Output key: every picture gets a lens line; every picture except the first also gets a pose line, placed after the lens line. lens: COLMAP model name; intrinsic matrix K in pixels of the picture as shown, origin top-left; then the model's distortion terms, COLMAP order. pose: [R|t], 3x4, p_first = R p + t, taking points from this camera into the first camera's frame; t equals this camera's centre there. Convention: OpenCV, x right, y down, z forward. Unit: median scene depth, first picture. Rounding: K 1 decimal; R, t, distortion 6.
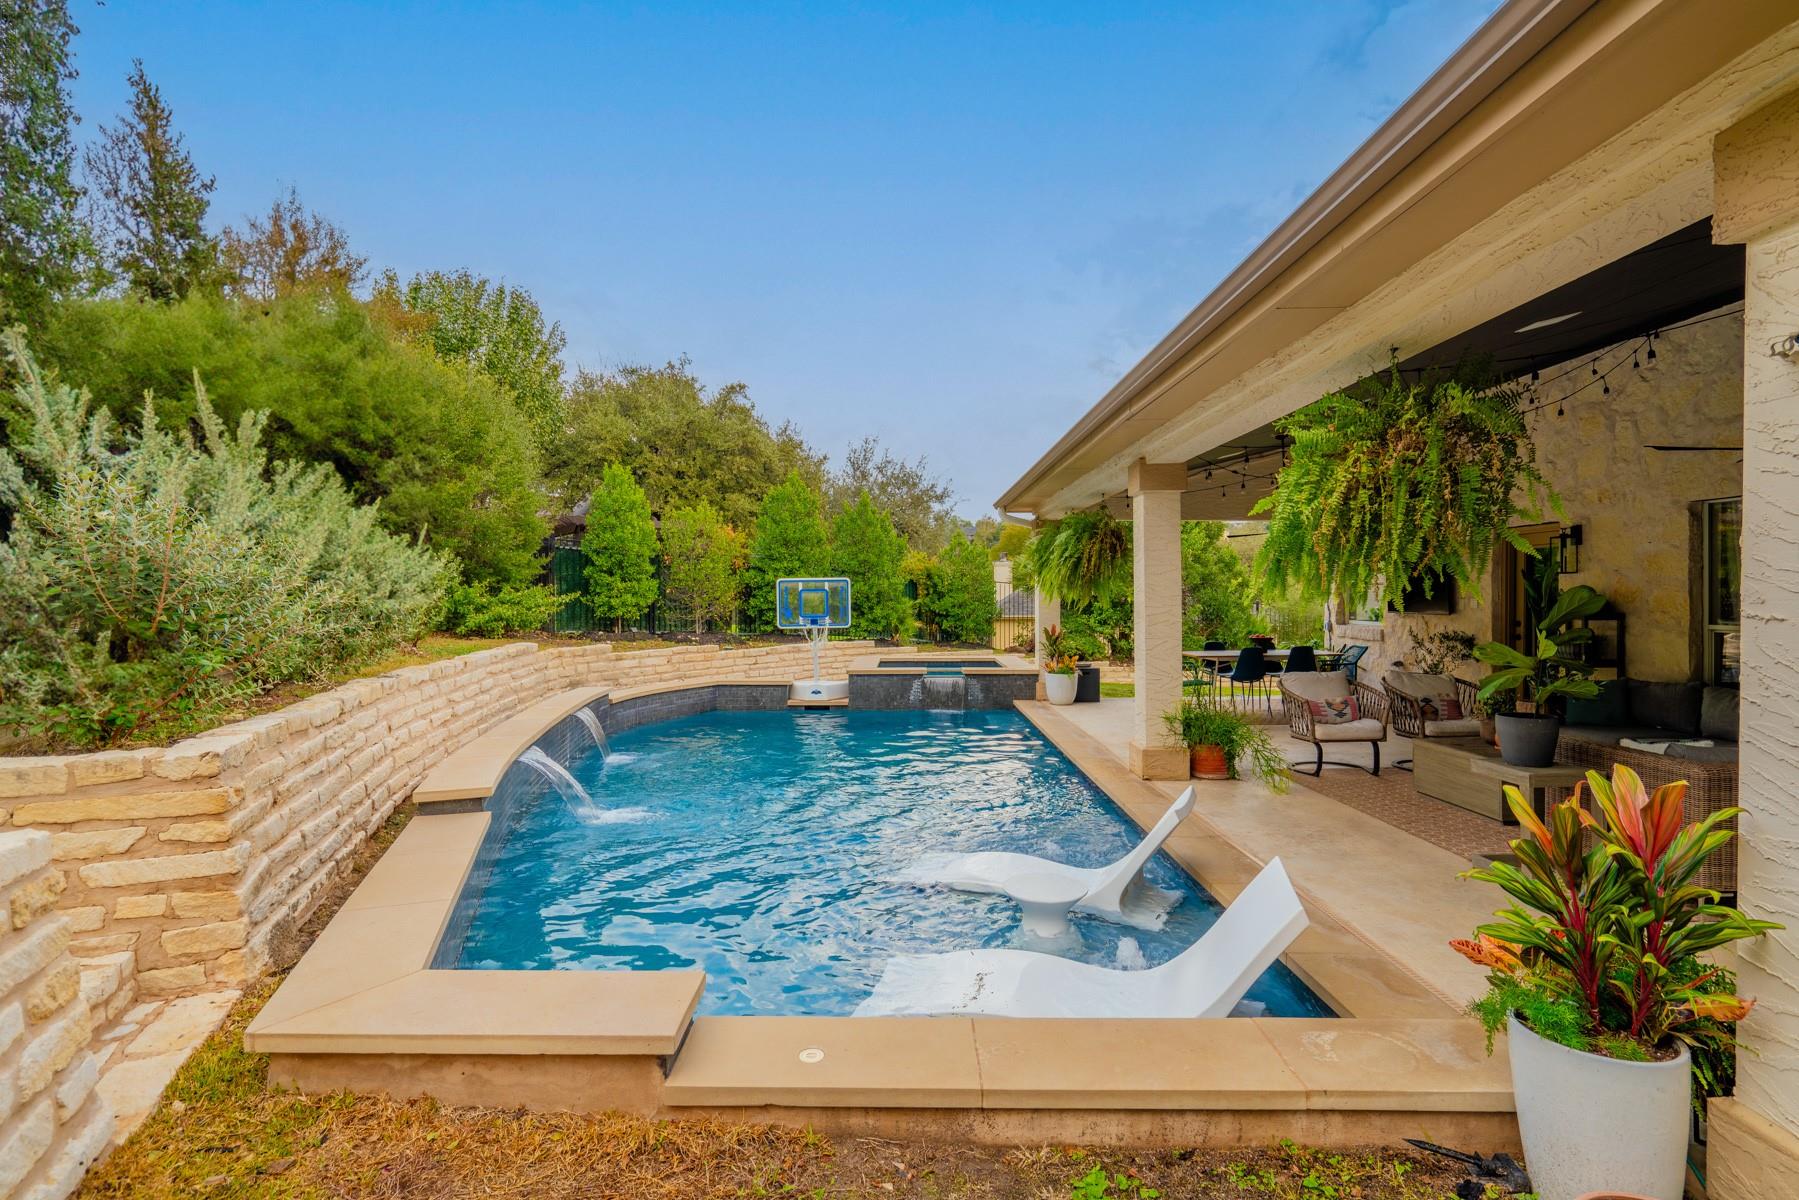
lens RADIAL K [[870.4, 0, 899.9], [0, 870.4, 594.7], [0, 0, 1]] dist [0.000799, -0.000274]
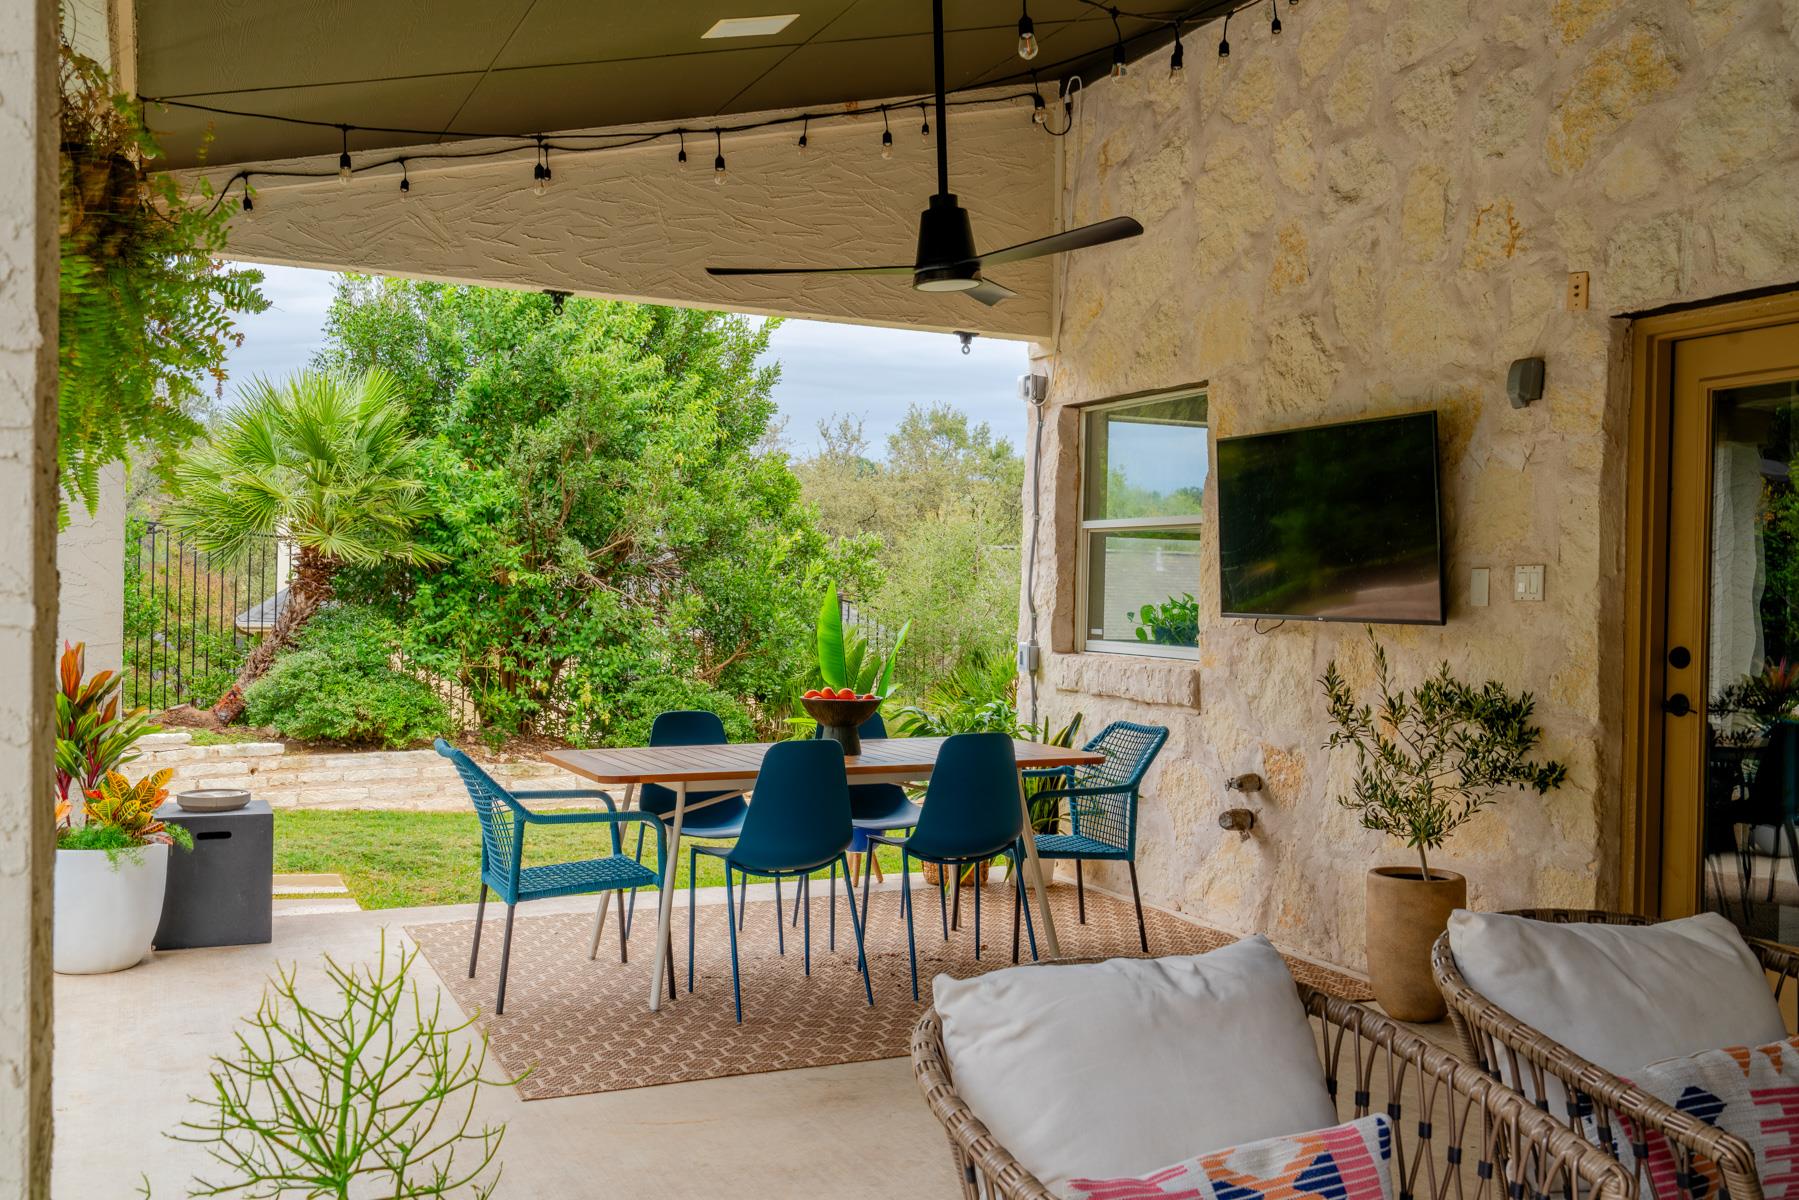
lens RADIAL K [[1566.7, 0, 891.7], [0, 1566.7, 602.9], [0, 0, 1]] dist [-0.008791, -0.006995]
pose [[0.912724, 0.019919, 0.408092, 0.221640], [-0.022580, 0.999744, 0.001703, 0.017027], [-0.407953, -0.010769, 0.912939, 0.529523]]
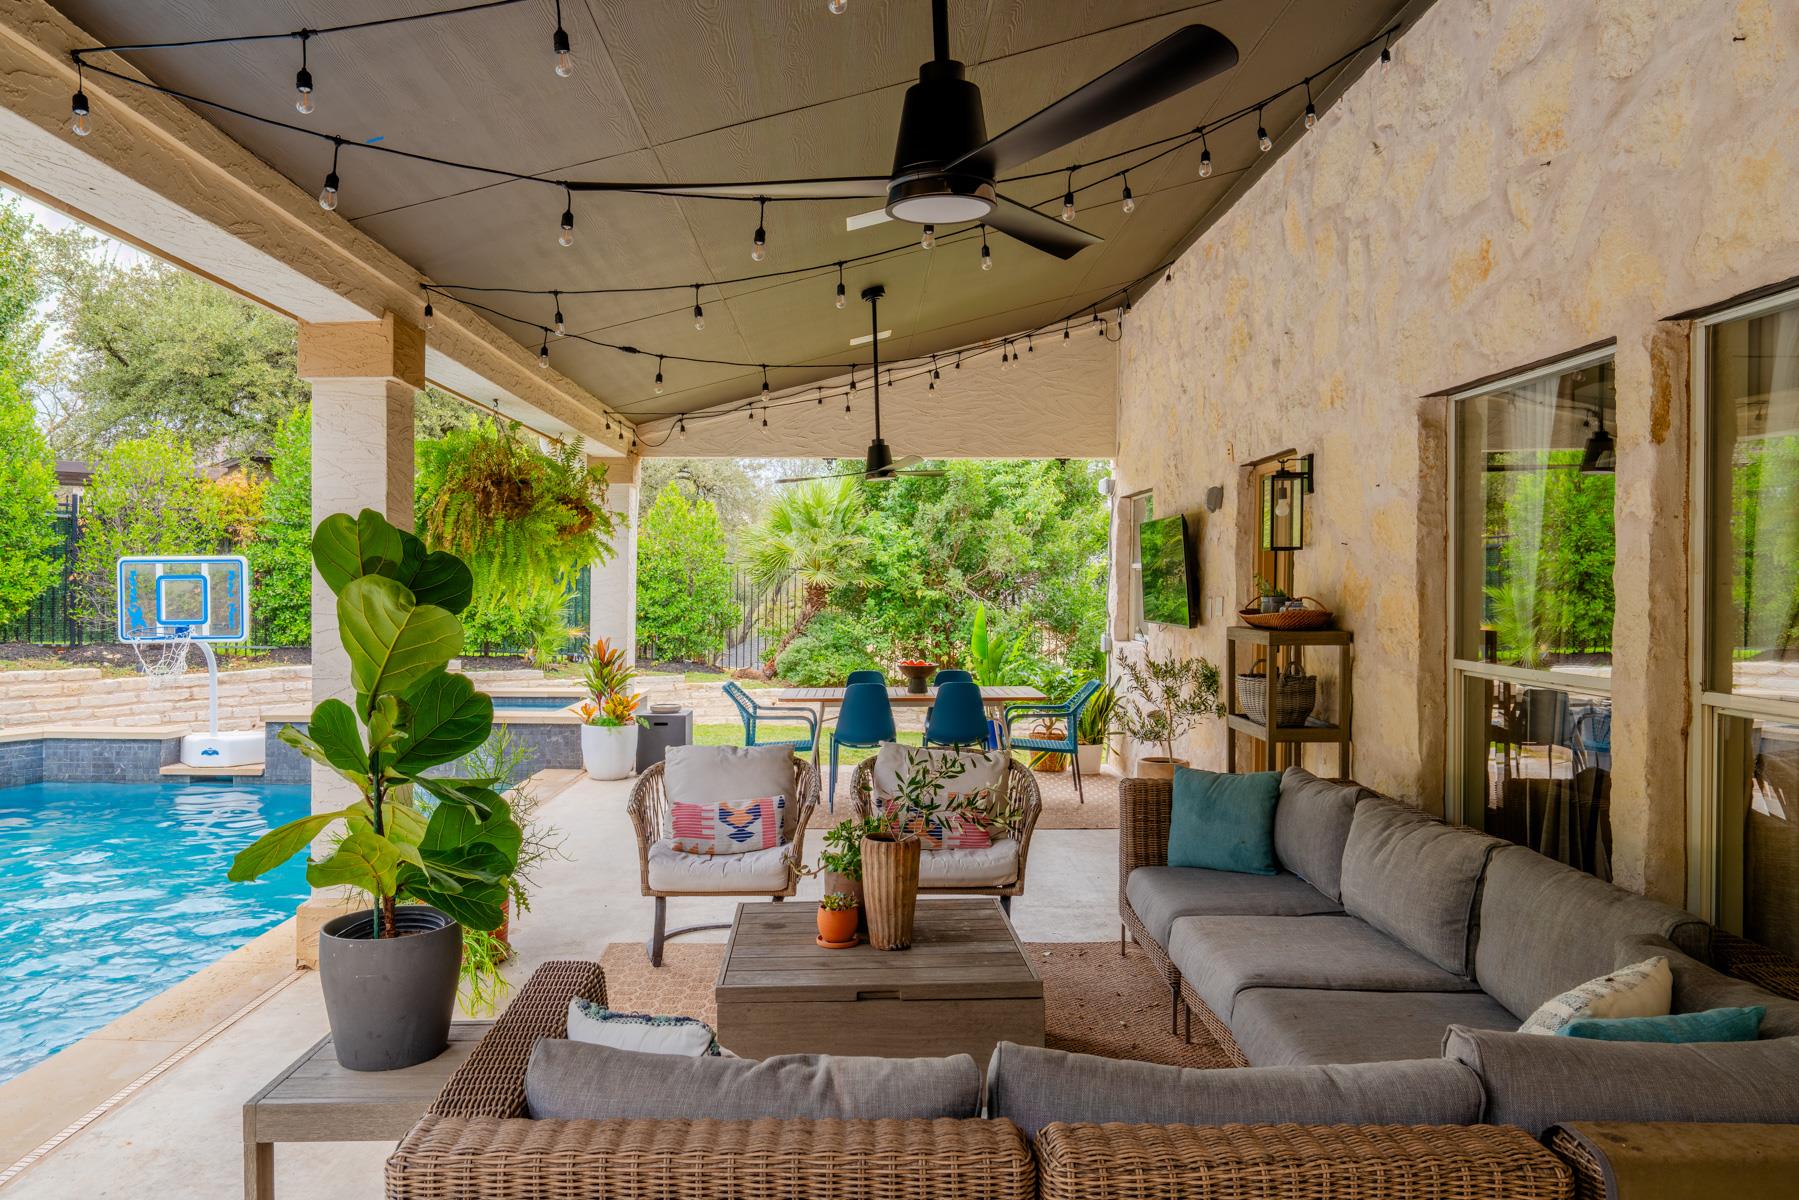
lens RADIAL K [[1220.8, 0, 885.3], [0, 1220.8, 599.2], [0, 0, 1]] dist [-0.009880, -0.002429]
pose [[0.999906, 0.005312, -0.012655, 0.397385], [-0.005160, 0.999915, 0.011961, -0.002502], [0.012718, -0.011895, 0.999848, 0.211818]]
